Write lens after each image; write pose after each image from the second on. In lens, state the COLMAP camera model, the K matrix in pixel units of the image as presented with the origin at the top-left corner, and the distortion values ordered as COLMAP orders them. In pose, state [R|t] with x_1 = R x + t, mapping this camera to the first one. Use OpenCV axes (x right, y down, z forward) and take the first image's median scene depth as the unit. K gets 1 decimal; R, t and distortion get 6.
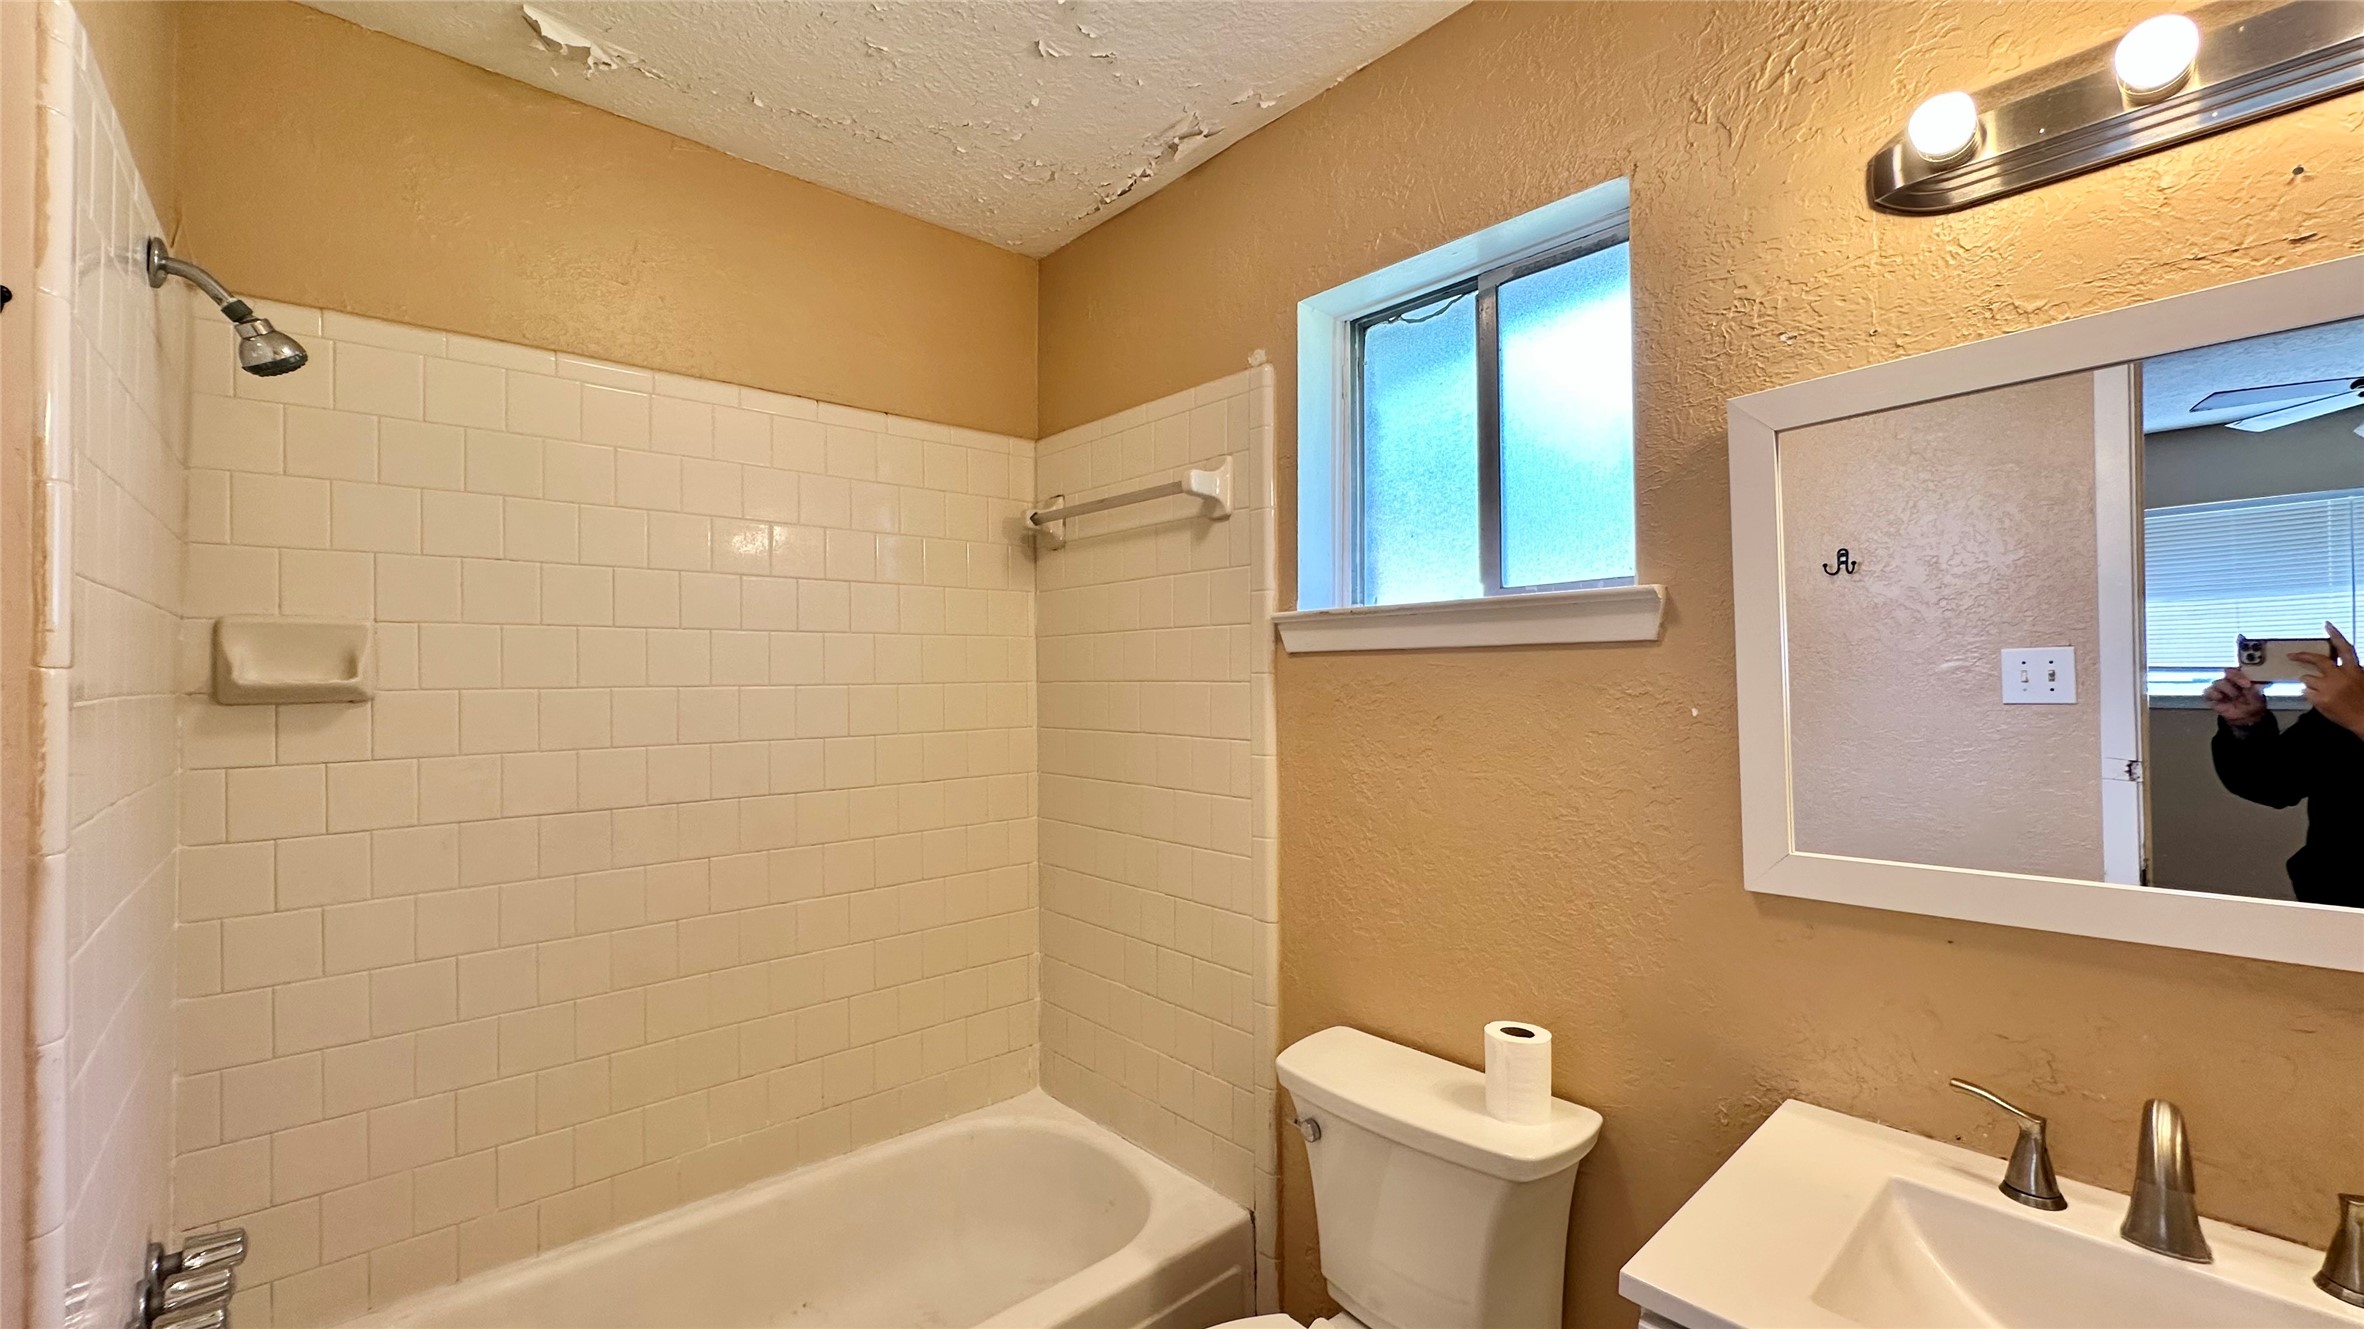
lens RADIAL K [[942.4, 0, 1183.1], [0, 942.4, 665.8], [0, 0, 1]] dist [-0.000558, 0.000448]
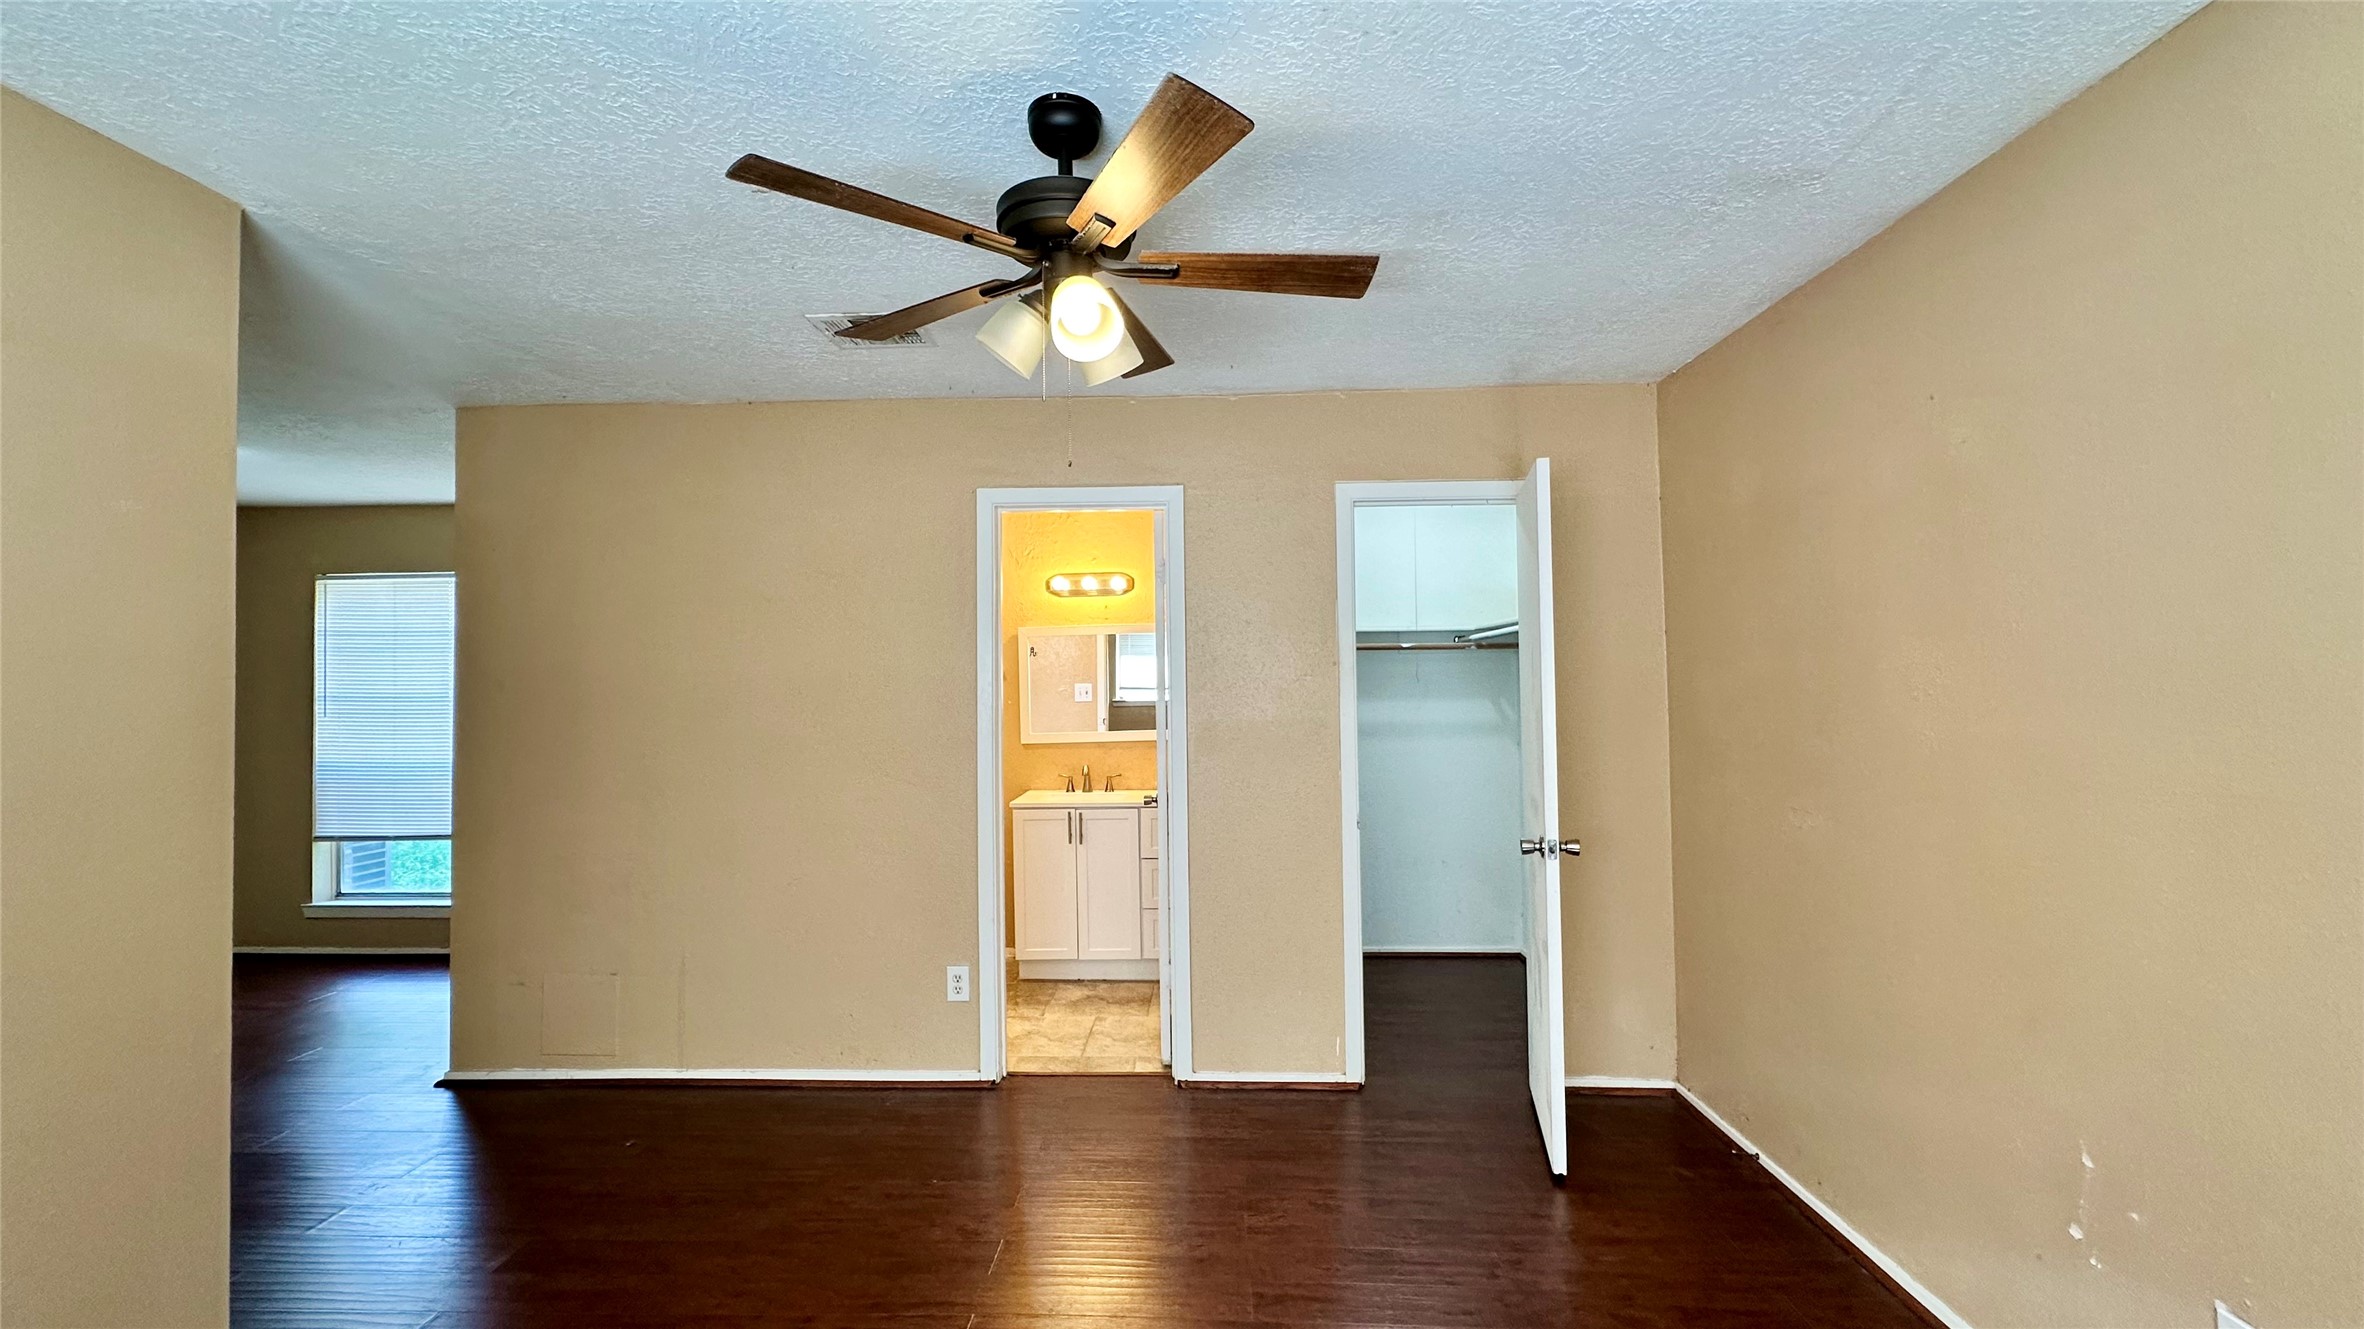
lens RADIAL K [[942.4, 0, 1183.1], [0, 942.4, 665.8], [0, 0, 1]] dist [-0.000558, 0.000448]
pose [[0.690830, 0.017559, 0.722804, -1.150749], [-0.007449, 0.999825, -0.017169, -0.028104], [-0.722979, 0.006477, 0.690839, -1.432384]]
